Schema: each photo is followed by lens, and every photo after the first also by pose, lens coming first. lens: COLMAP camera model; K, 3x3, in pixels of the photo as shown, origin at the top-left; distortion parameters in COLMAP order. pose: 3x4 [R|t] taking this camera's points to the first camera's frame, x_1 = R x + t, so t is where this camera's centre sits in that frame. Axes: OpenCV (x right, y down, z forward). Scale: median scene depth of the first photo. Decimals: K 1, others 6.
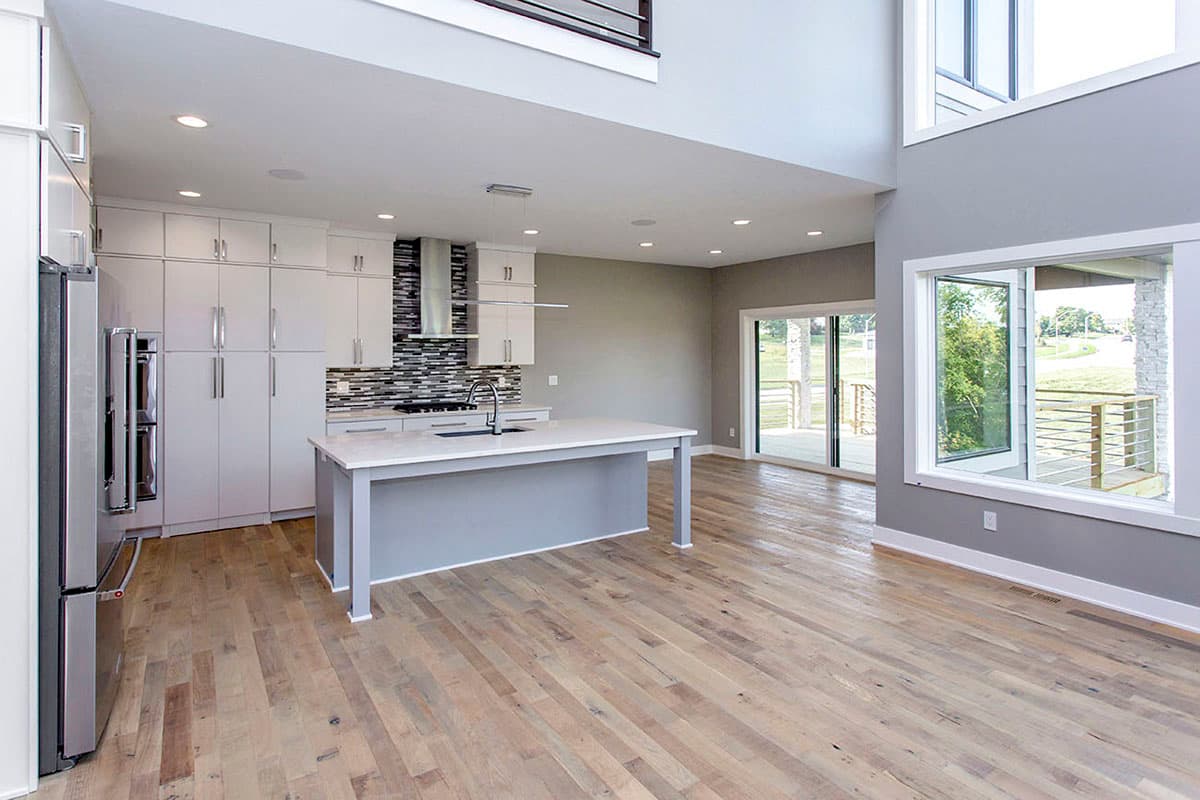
lens RADIAL K [[601.2, 0, 536.5], [0, 601.2, 351.1], [0, 0, 1]] dist [-0.001474, 0.000721]
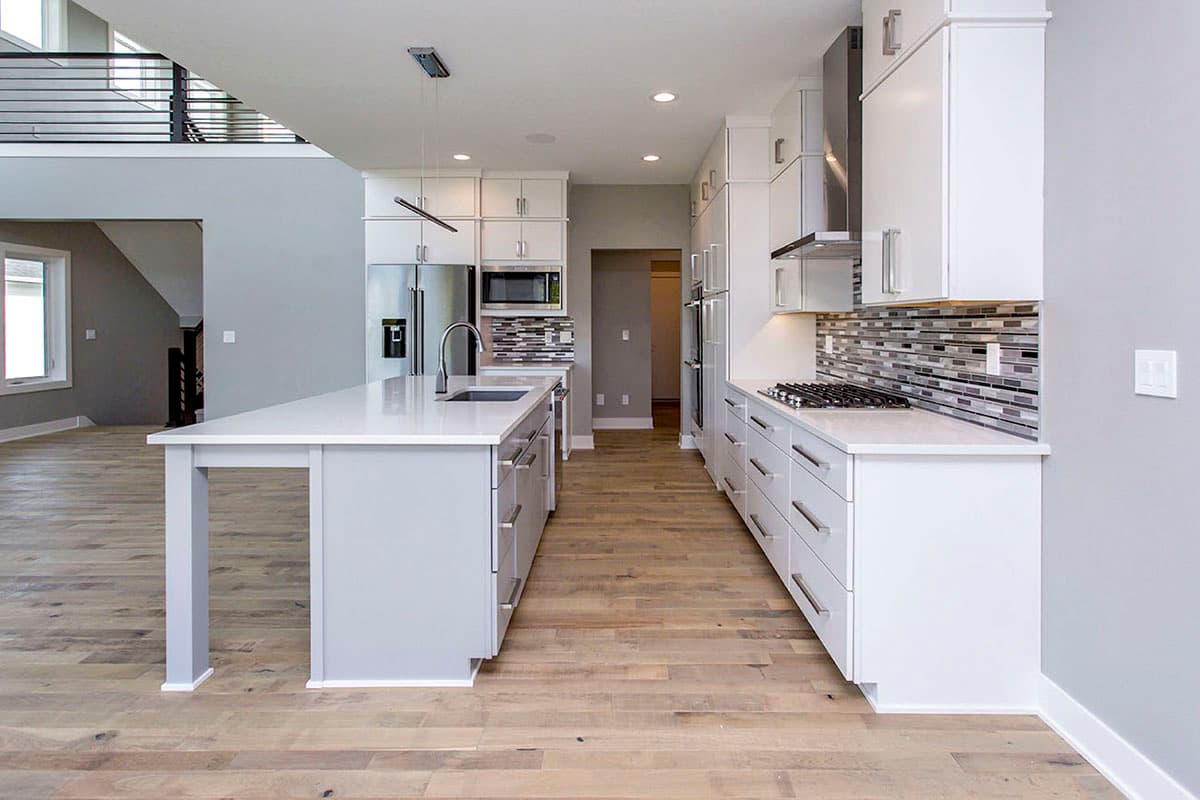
lens RADIAL K [[630.2, 0, 612.8], [0, 630.2, 313.4], [0, 0, 1]] dist [0.010340, 0.005216]
pose [[-0.499926, -0.012294, -0.865981, 0.371178], [0.002454, 0.999875, -0.015612, 0.036593], [0.866065, -0.009930, -0.499833, 1.121550]]
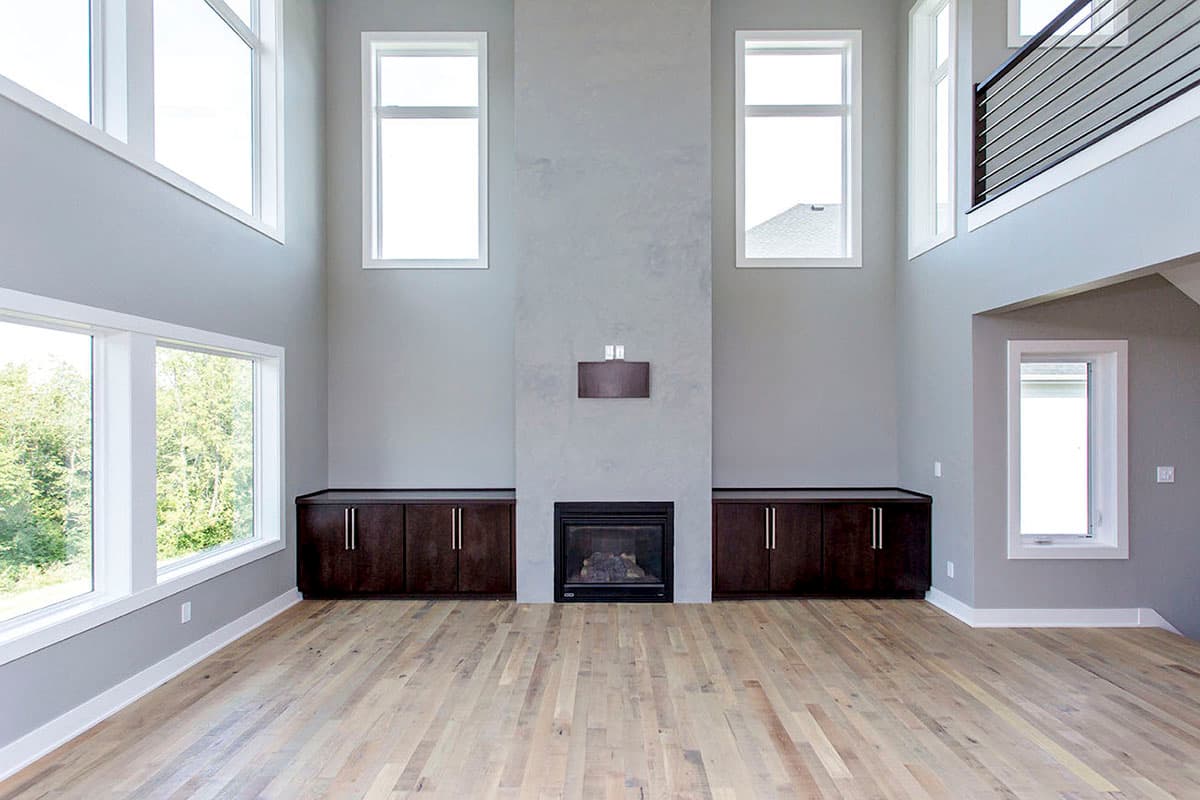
lens RADIAL K [[590.4, 0, 606.6], [0, 590.4, 420.9], [0, 0, 1]] dist [0.000289, 0.002207]
pose [[-0.878988, 0.004683, 0.476821, 0.047933], [0.005719, 0.999983, 0.000720, -0.009363], [-0.476810, 0.003359, -0.879000, 0.548955]]
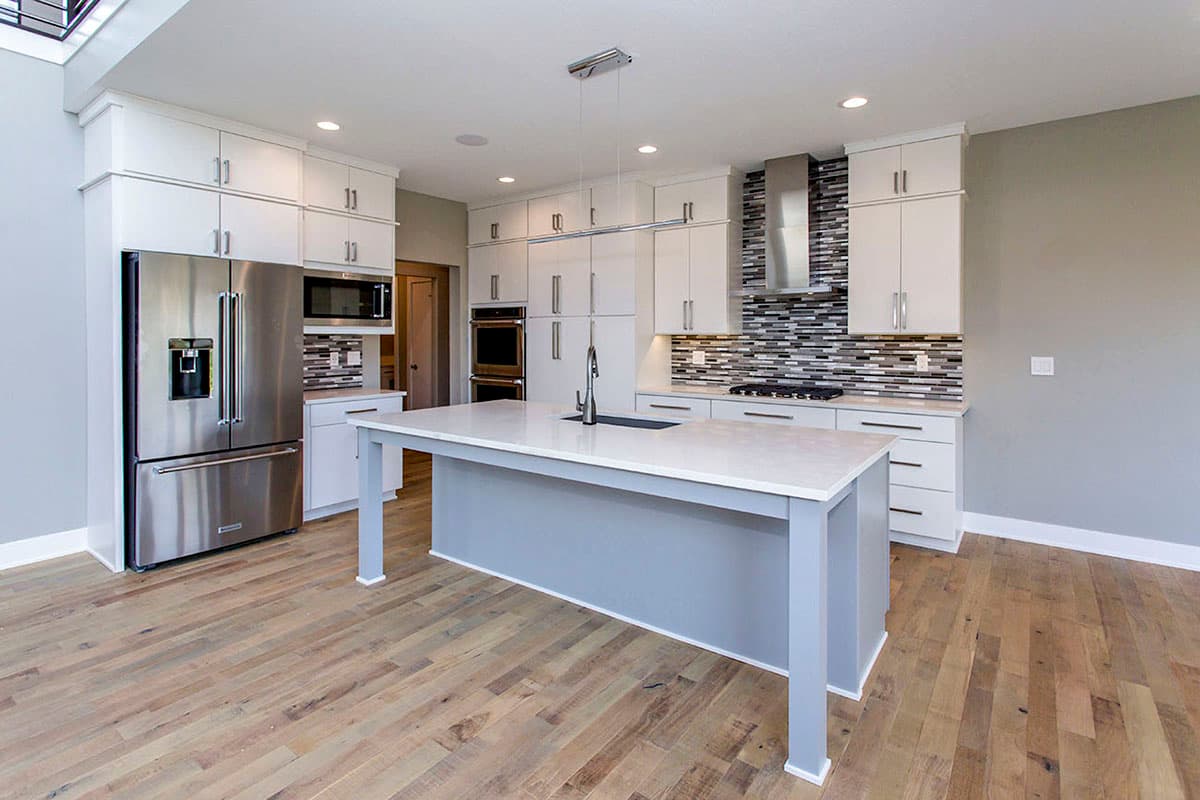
lens RADIAL K [[590.4, 0, 614.9], [0, 590.4, 317.3], [0, 0, 1]] dist [0.000289, 0.002207]
pose [[0.412454, -0.021490, -0.910725, 0.409947], [-0.000832, 0.999712, -0.023966, 0.021938], [0.910978, 0.010642, 0.412318, 0.524740]]
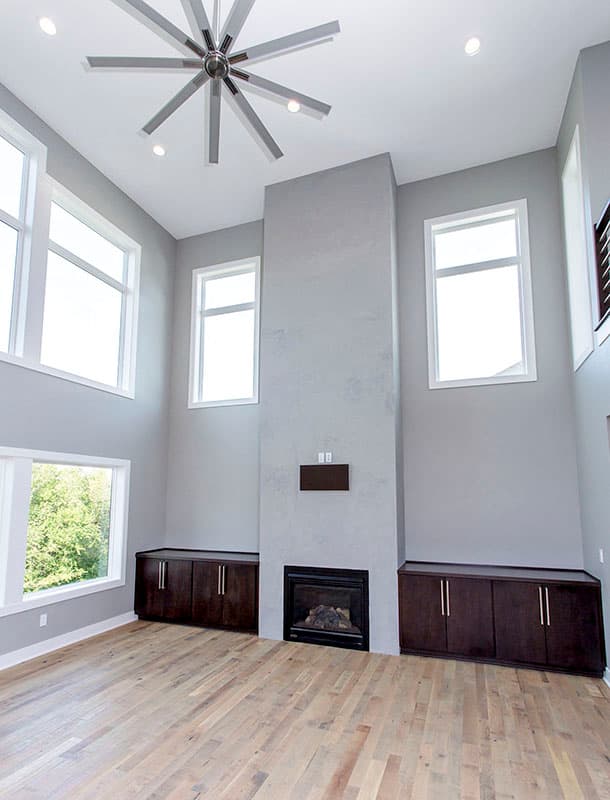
lens RADIAL K [[421.5, 0, 298.1], [0, 421.5, 452.4], [0, 0, 1]] dist [0.004057, -0.001751]
pose [[-0.663411, 0.084771, 0.743438, -0.138410], [-0.001446, 0.993415, -0.114565, -0.020084], [-0.748254, -0.077079, -0.658920, 0.400472]]
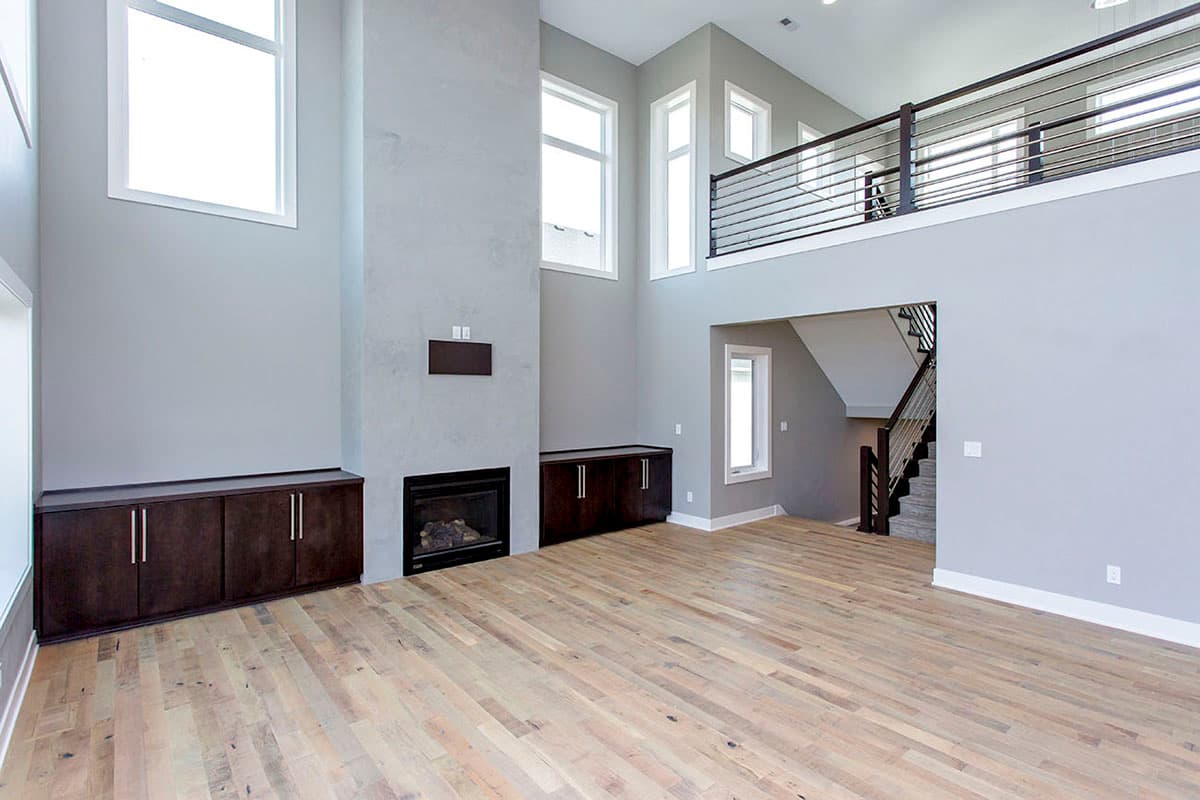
lens RADIAL K [[565.8, 0, 602.8], [0, 565.8, 385.0], [0, 0, 1]] dist [0.007894, -0.002532]
pose [[-0.983808, 0.001164, -0.179222, 0.366991], [0.002876, 0.999953, -0.009291, -0.016735], [0.179203, -0.009656, -0.983765, 0.691543]]
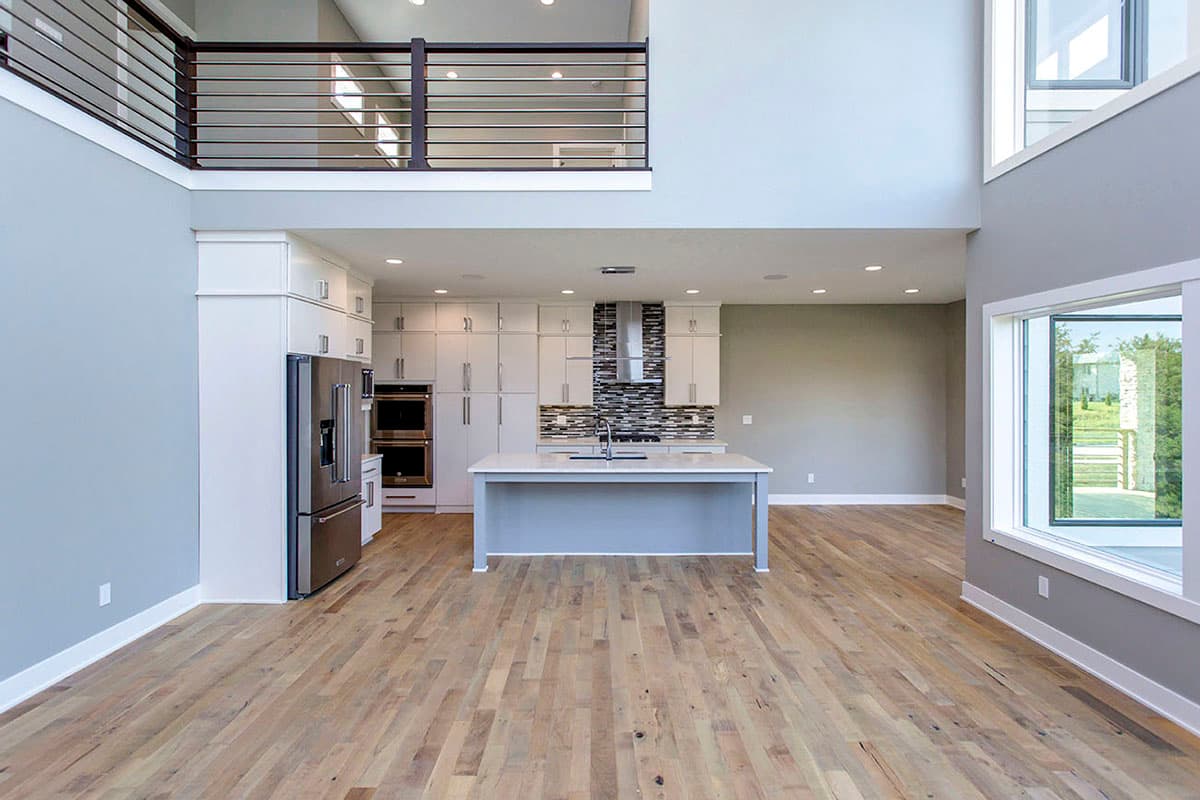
lens RADIAL K [[590.4, 0, 589.6], [0, 590.4, 384.9], [0, 0, 1]] dist [0.000289, 0.002207]
pose [[0.858947, 0.000167, -0.512064, 0.390850], [-0.001483, 0.999997, -0.002163, -0.014031], [0.512062, 0.002617, 0.858945, -0.083452]]
